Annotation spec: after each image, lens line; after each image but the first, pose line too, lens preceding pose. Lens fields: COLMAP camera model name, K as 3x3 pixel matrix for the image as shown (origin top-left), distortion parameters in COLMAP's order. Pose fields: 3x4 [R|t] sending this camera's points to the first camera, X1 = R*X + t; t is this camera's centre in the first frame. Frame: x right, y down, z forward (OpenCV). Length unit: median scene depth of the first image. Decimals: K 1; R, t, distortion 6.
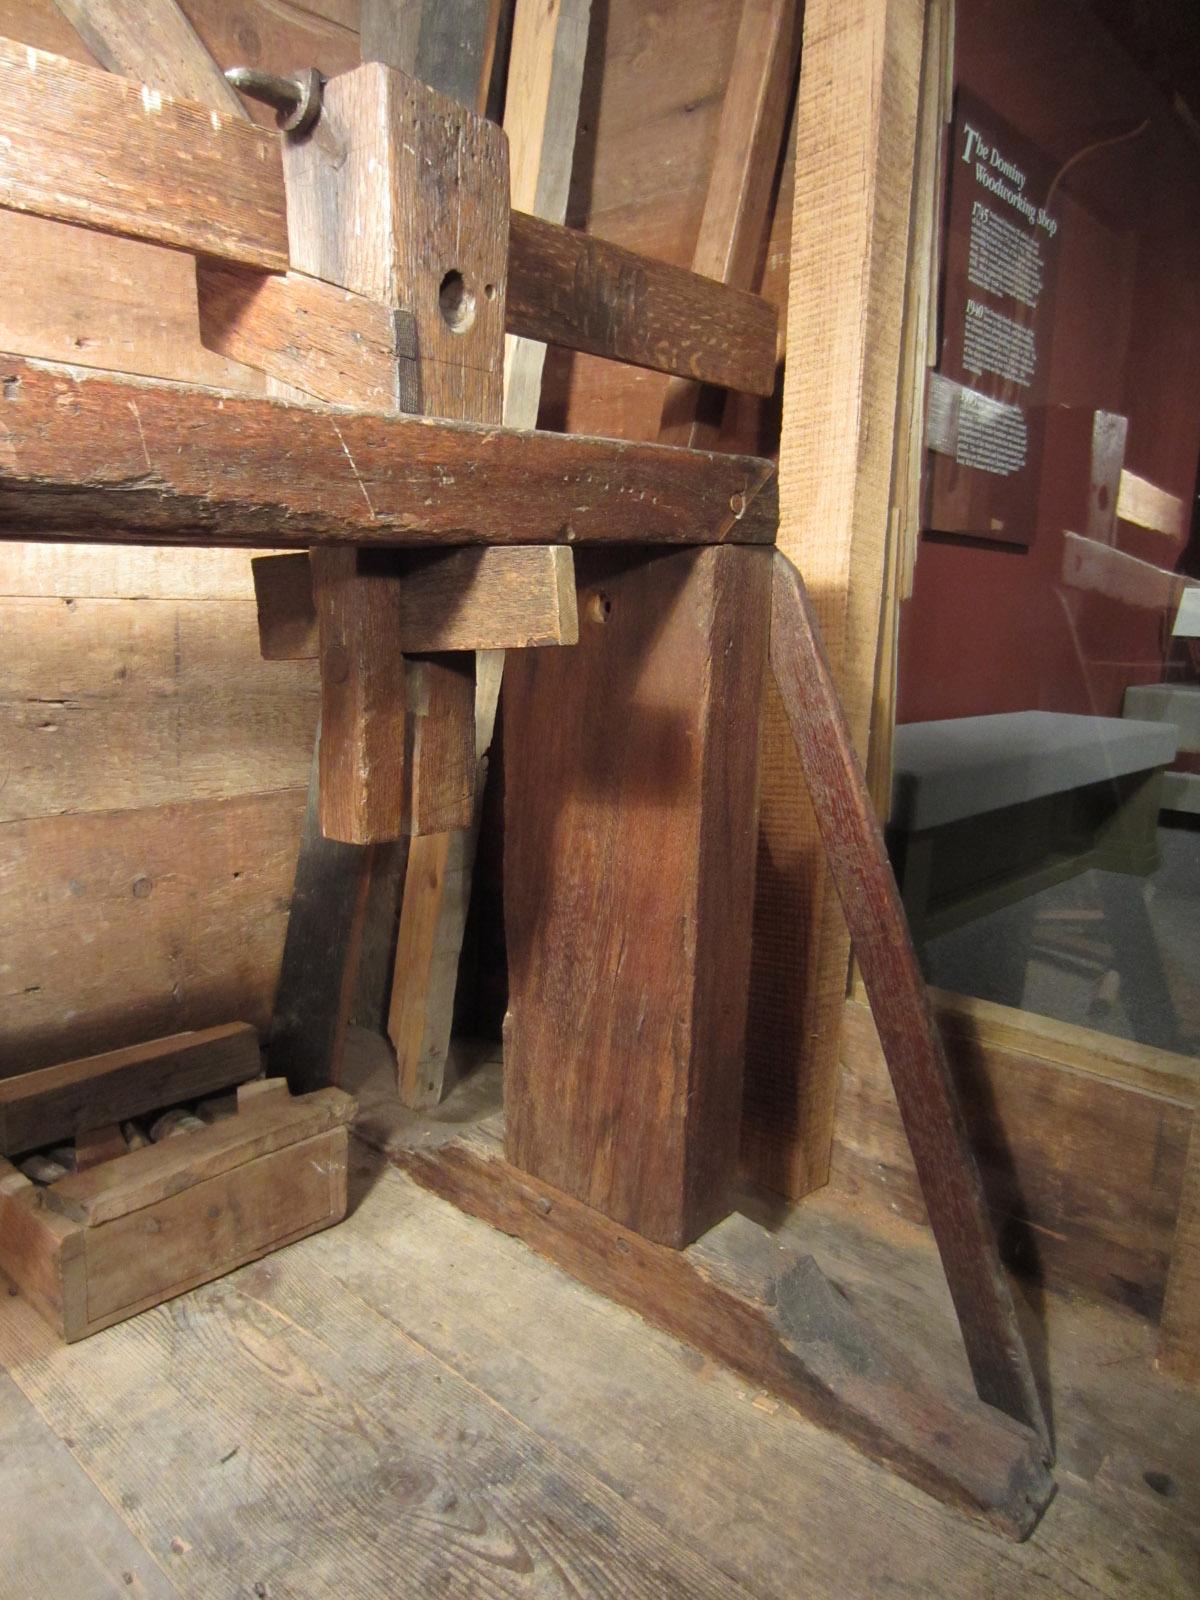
lens RADIAL K [[1152.5, 0, 596.6], [0, 1152.5, 790.5], [0, 0, 1]] dist [-0.016724, -0.002606]
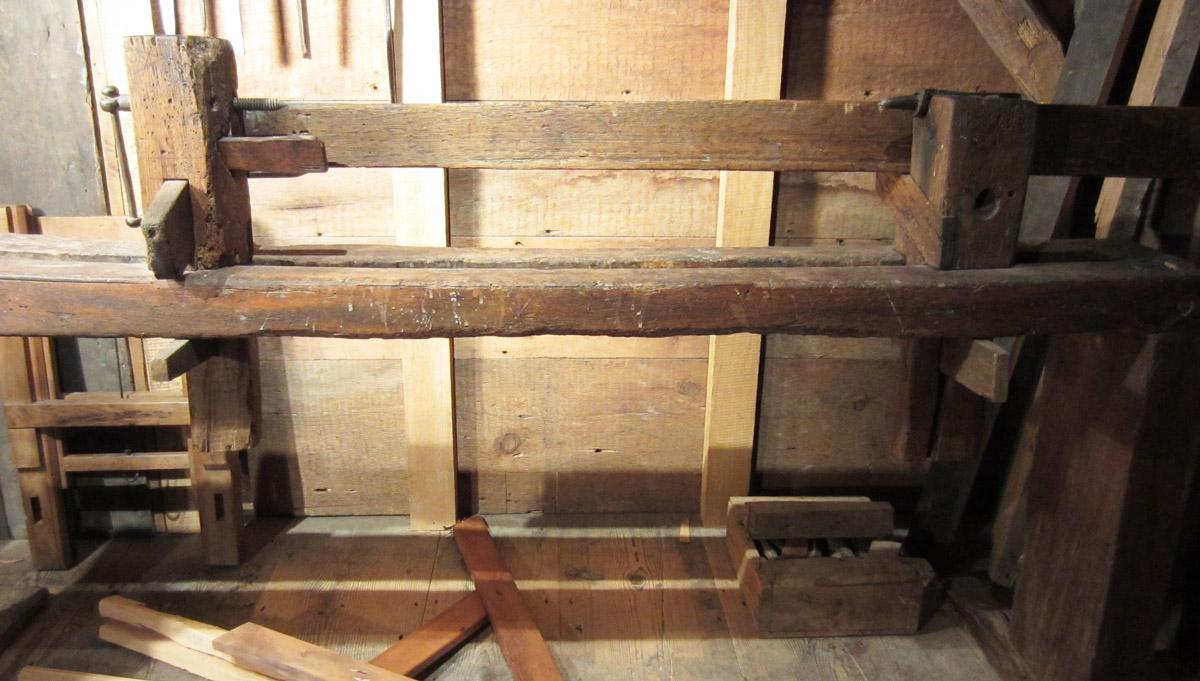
lens RADIAL K [[968.9, 0, 579.3], [0, 968.9, 341.0], [0, 0, 1]] dist [-0.051336, 0.078876]
pose [[0.709021, 0.193613, -0.678088, 0.366127], [-0.113594, 0.980371, 0.161147, -0.270487], [0.695978, -0.037230, 0.717097, -0.430046]]
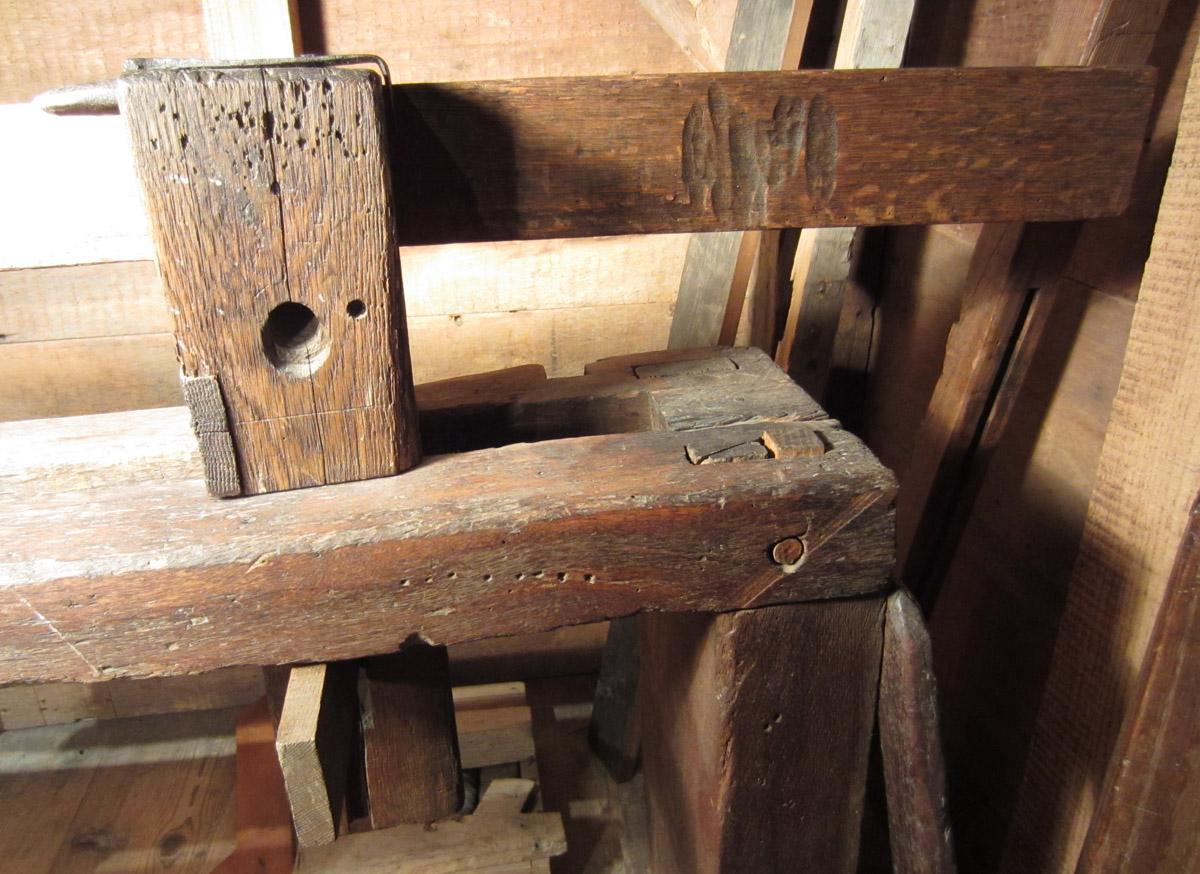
lens RADIAL K [[897.4, 0, 528.7], [0, 897.4, 437.2], [0, 0, 1]] dist [-0.018097, 0.006065]
pose [[0.742806, 0.208943, -0.636068, 0.275386], [-0.055373, 0.965972, 0.252650, -0.369721], [0.667213, -0.152449, 0.729100, 0.460358]]
